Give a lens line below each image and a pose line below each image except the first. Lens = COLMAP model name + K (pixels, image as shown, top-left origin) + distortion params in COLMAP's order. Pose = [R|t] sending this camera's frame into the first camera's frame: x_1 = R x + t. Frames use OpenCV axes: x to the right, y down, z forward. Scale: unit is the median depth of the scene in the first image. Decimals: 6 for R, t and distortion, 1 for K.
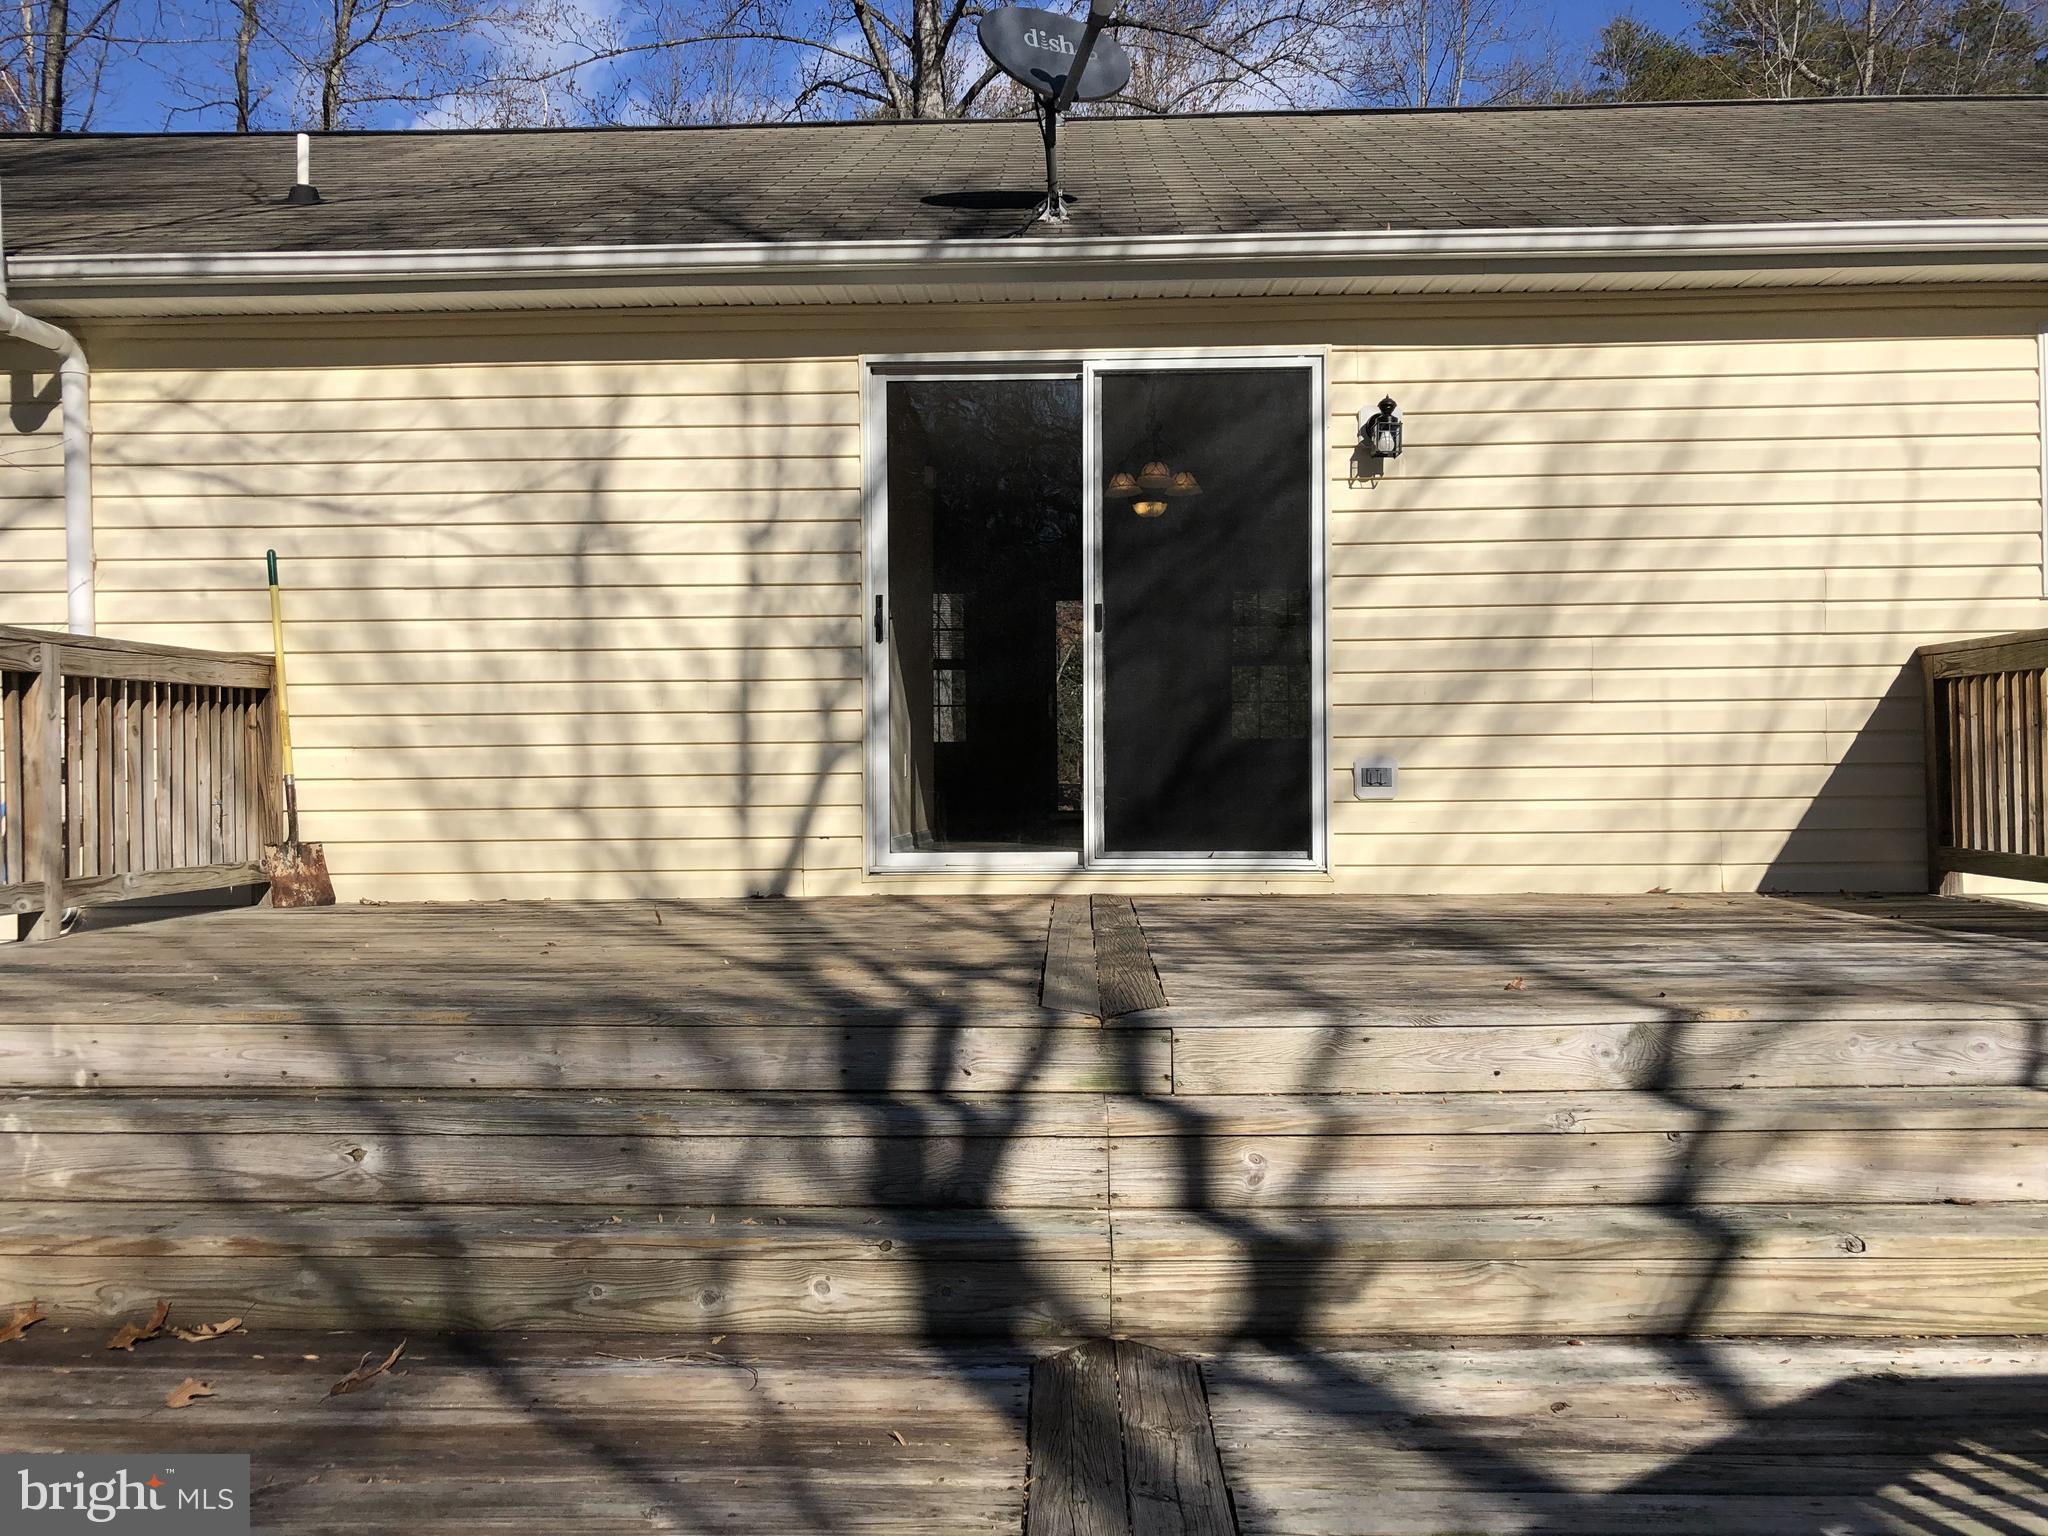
lens RADIAL K [[1815.3, 0, 1024.0], [0, 1815.3, 768.0], [0, 0, 1]] dist [-0.005418, 0.000729]
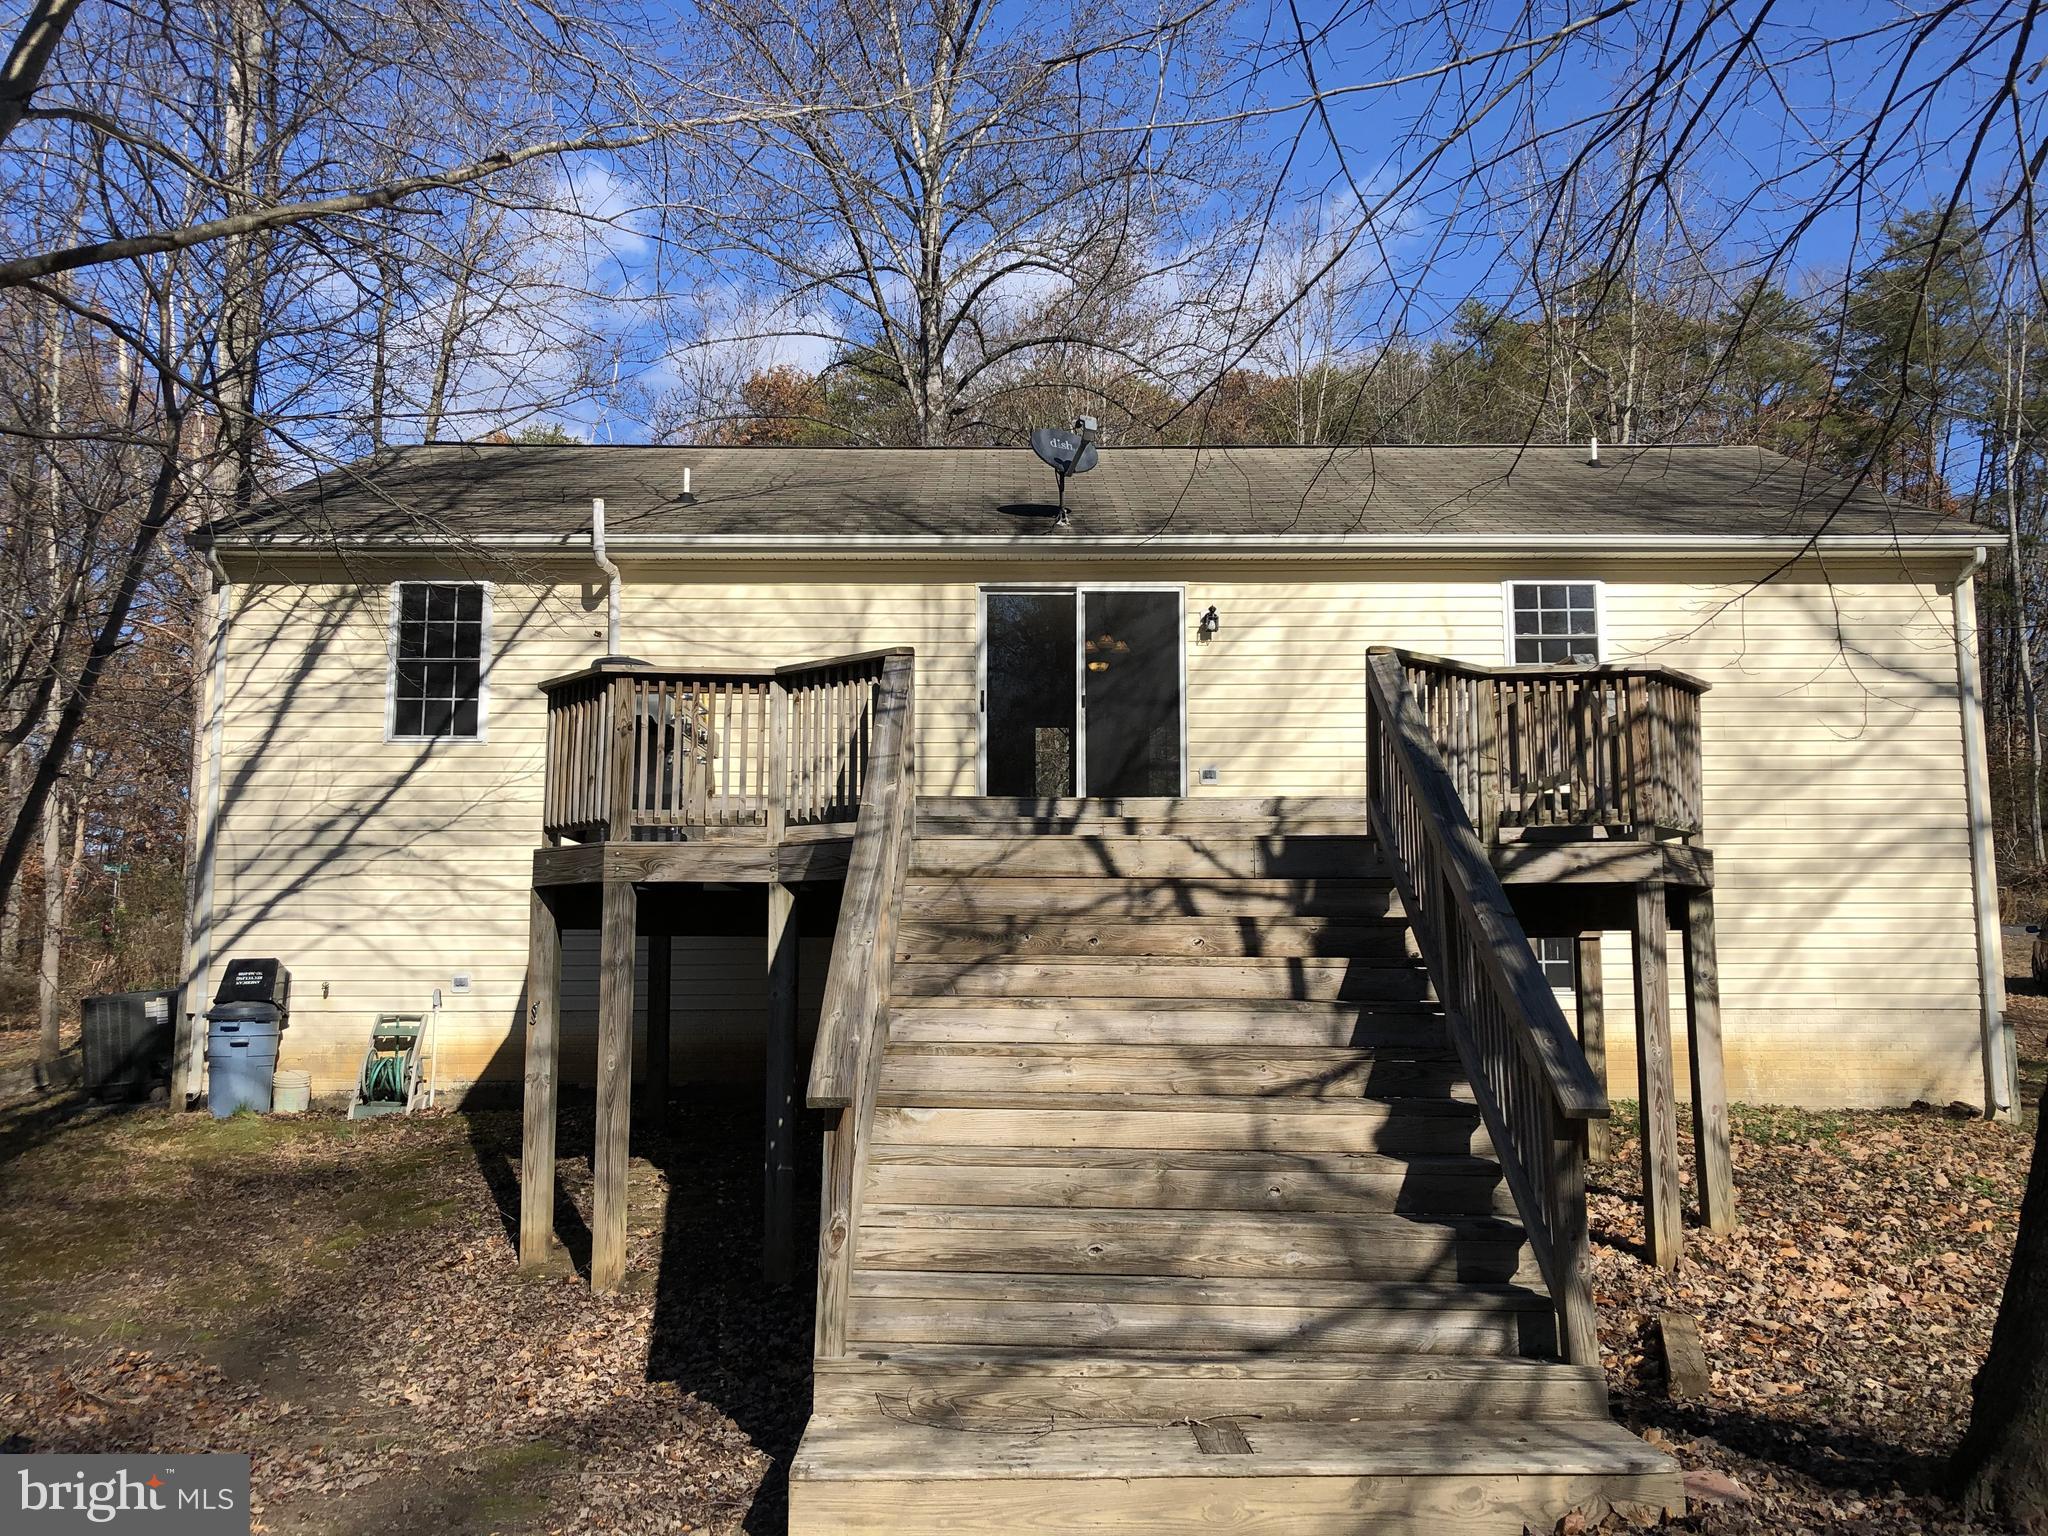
lens RADIAL K [[1815.3, 0, 1024.0], [0, 1815.3, 768.0], [0, 0, 1]] dist [-0.005418, 0.000729]
pose [[0.999079, 0.012140, 0.041158, -0.121257], [-0.007792, 0.994526, -0.104197, 0.226794], [-0.042197, 0.103780, 0.993705, -1.177647]]
